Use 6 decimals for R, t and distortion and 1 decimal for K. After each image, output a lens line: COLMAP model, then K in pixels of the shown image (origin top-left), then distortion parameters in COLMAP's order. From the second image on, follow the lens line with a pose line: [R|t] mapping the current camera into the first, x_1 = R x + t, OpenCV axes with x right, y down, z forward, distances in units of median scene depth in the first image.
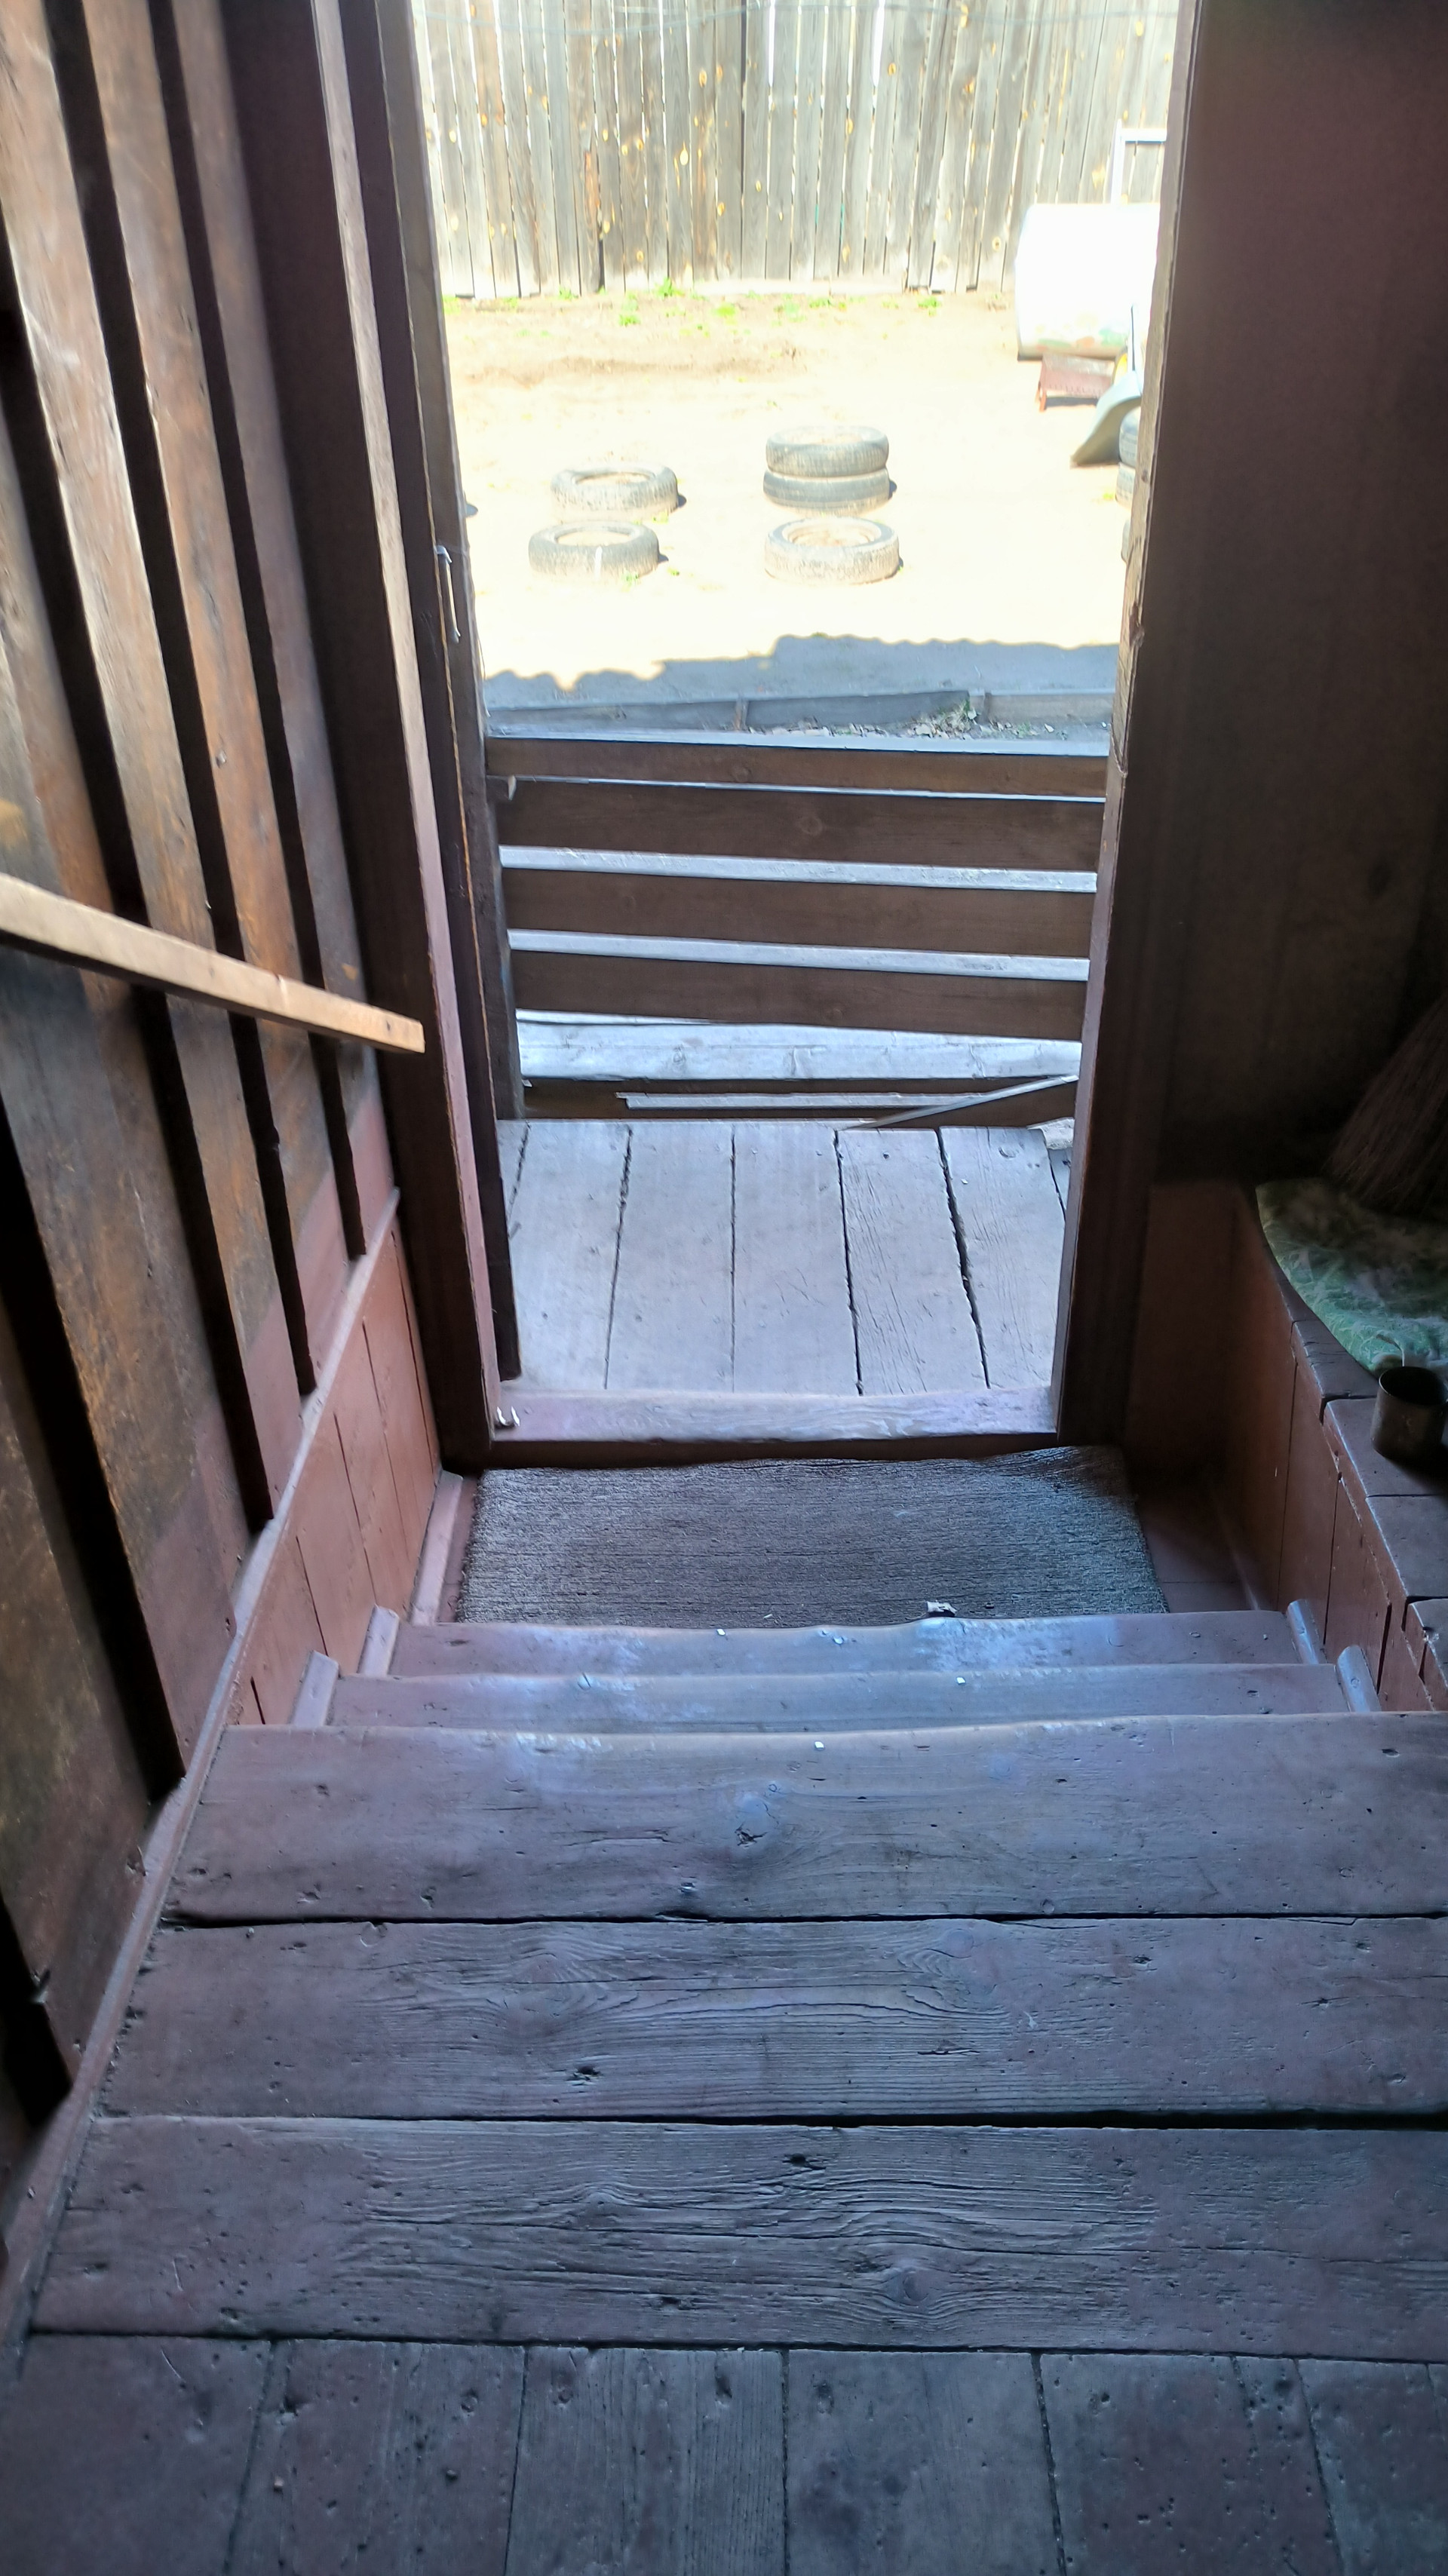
lens RADIAL K [[1849.3, 0, 701.0], [0, 1849.3, 1274.9], [0, 0, 1]] dist [0.041515, -0.048910]
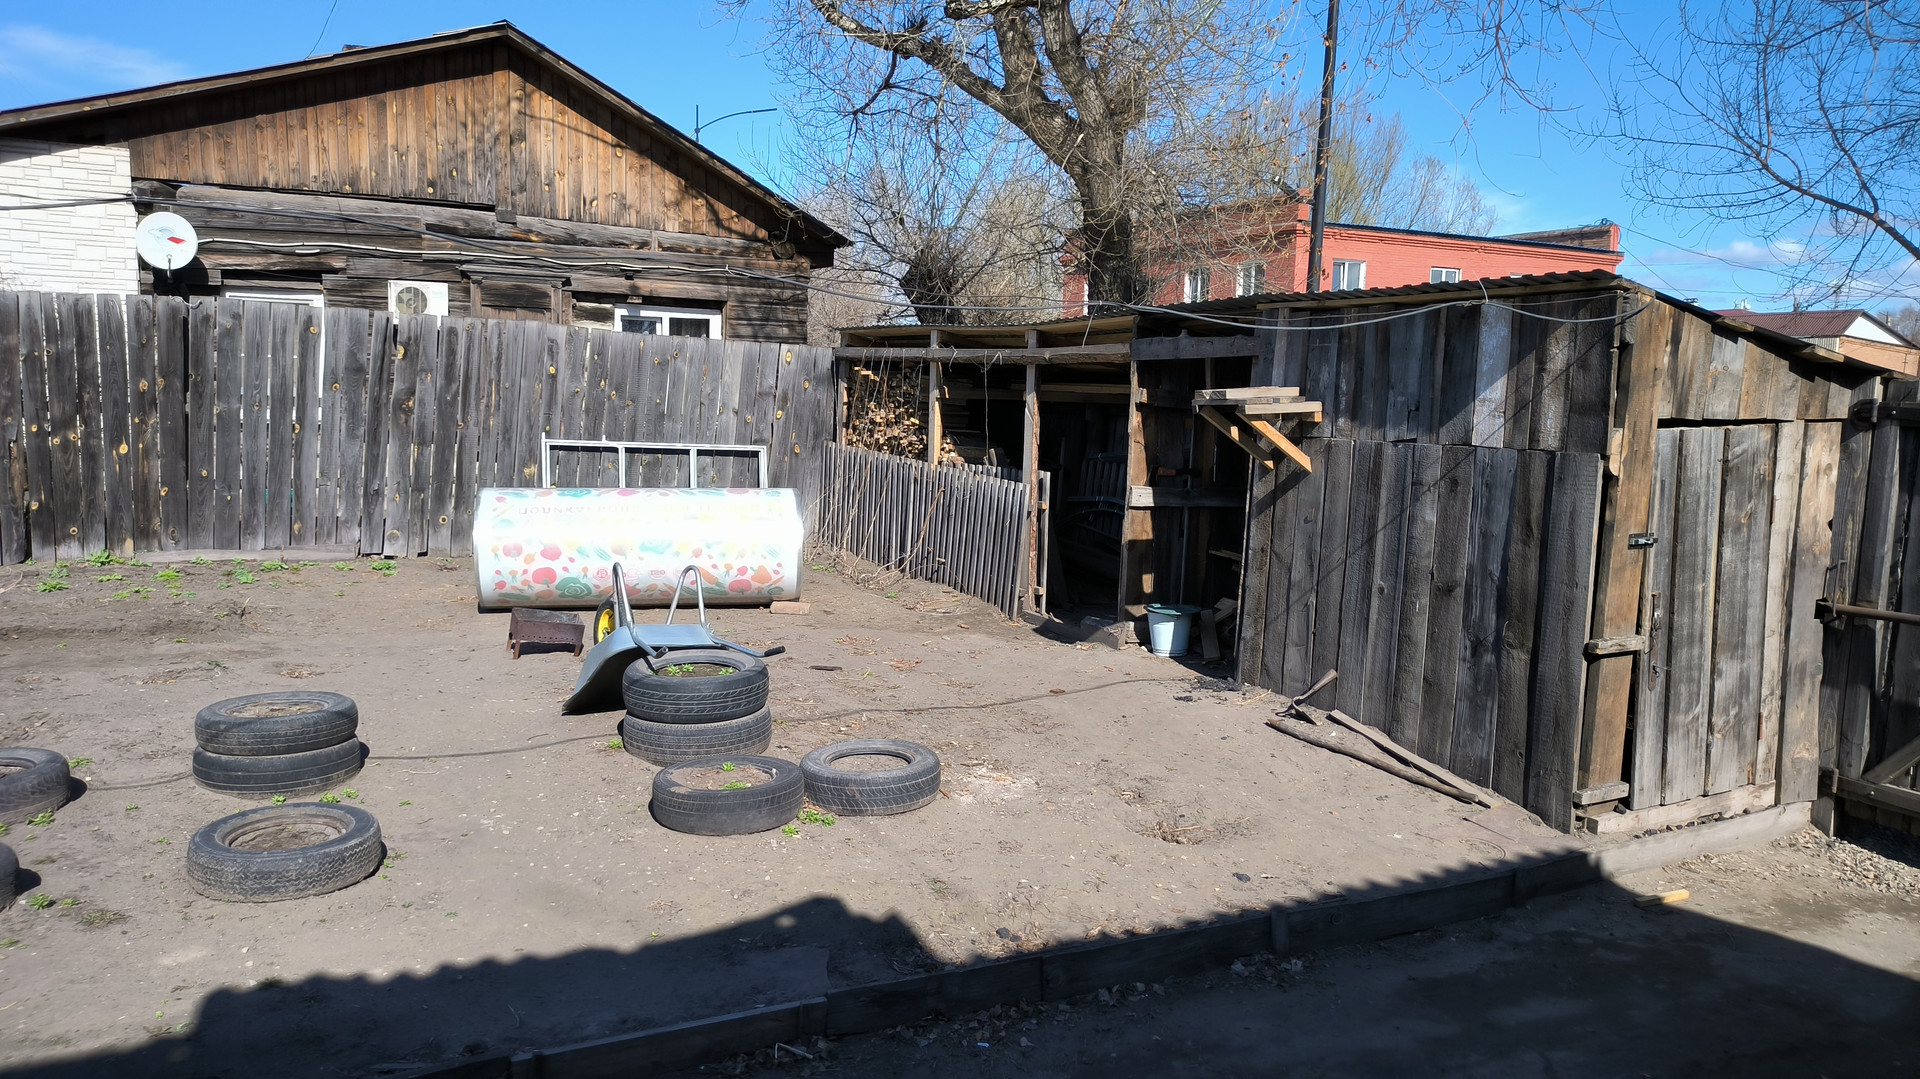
lens RADIAL K [[1378.3, 0, 962.8], [0, 1378.3, 532.2], [0, 0, 1]] dist [0.041515, -0.048910]
pose [[0.871344, -0.004954, 0.490648, 0.019183], [0.240616, 0.875779, -0.418468, -0.116409], [-0.427627, 0.482687, 0.764296, 0.222150]]
